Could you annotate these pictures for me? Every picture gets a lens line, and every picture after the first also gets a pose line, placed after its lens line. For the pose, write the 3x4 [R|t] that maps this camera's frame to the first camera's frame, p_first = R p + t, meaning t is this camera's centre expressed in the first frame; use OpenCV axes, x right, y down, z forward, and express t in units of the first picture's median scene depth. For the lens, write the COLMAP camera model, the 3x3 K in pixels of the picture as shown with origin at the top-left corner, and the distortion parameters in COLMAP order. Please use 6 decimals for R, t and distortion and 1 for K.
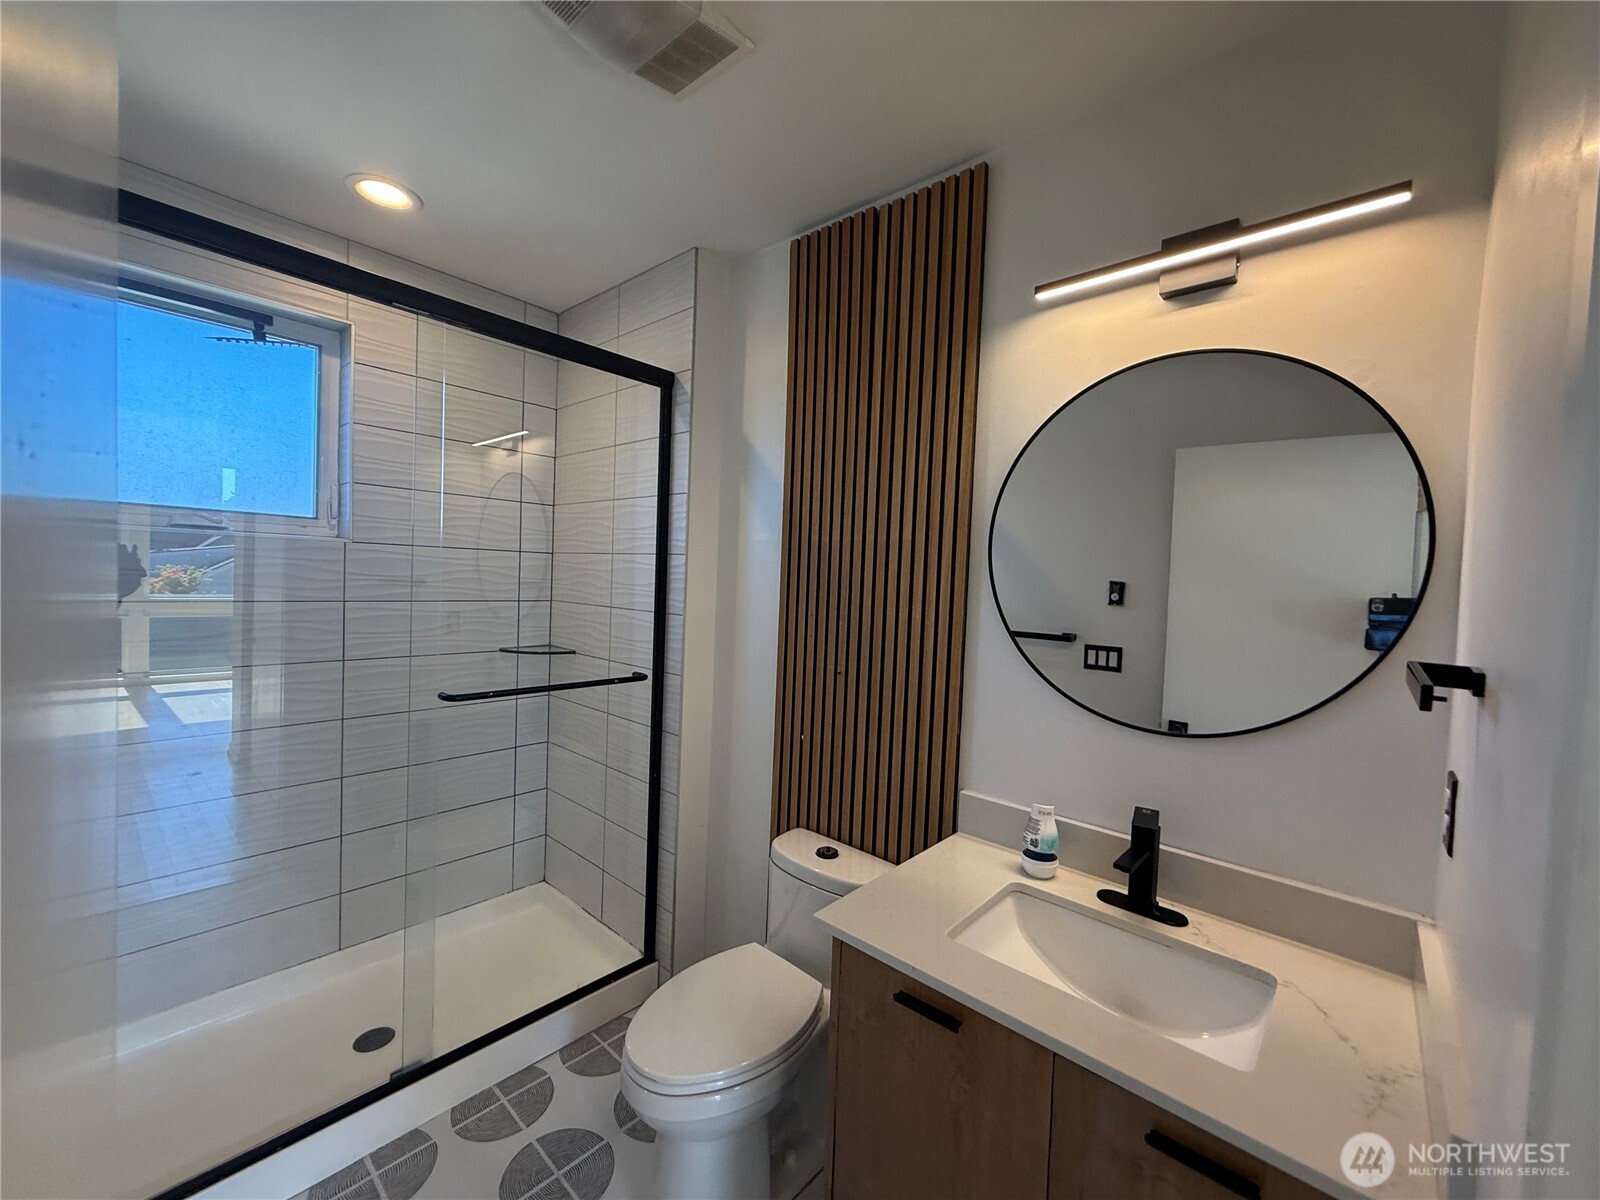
lens RADIAL K [[636.2, 0, 801.1], [0, 636.2, 604.6], [0, 0, 1]] dist [0.011868, -0.000198]
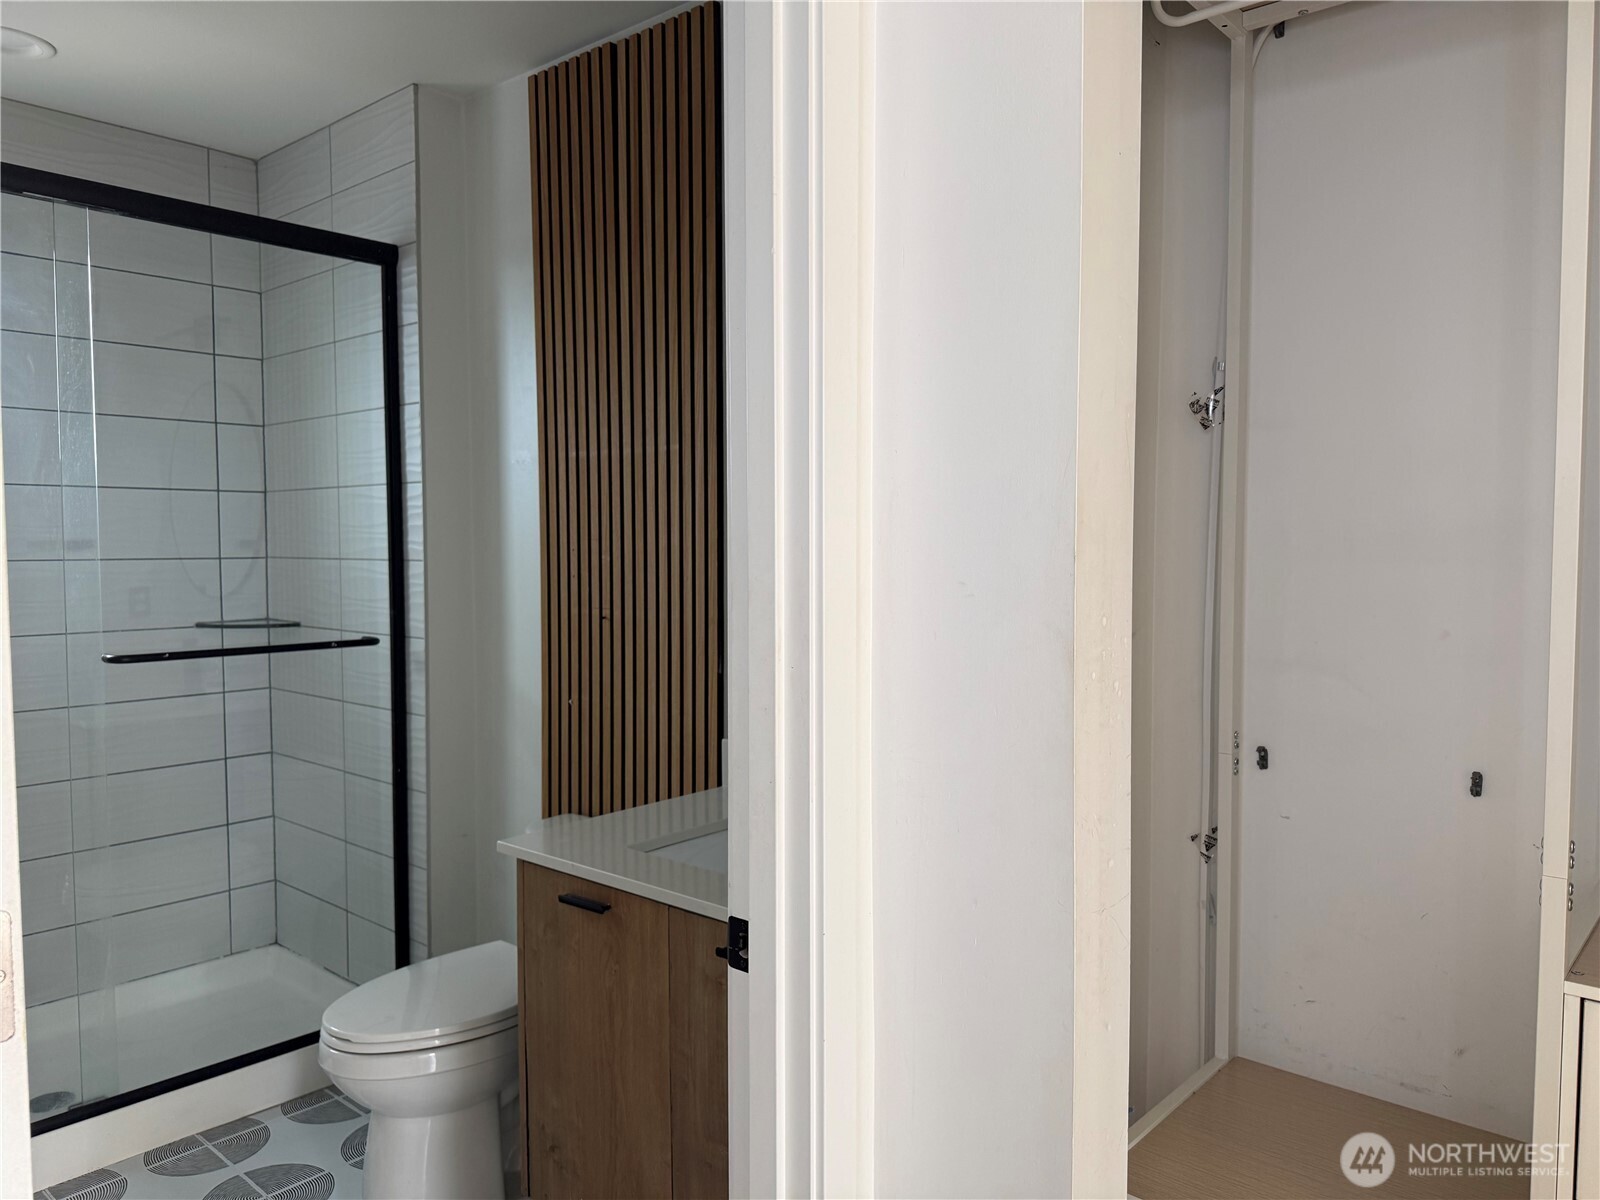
lens RADIAL K [[1140.7, 0, 800.0], [0, 1140.7, 600.0], [0, 0, 1]] dist [0.032004, -0.019108]
pose [[0.999003, -0.044648, 0.000584, 0.301503], [0.044640, 0.998954, 0.009932, 0.080162], [-0.001027, -0.009896, 0.999951, -0.439772]]
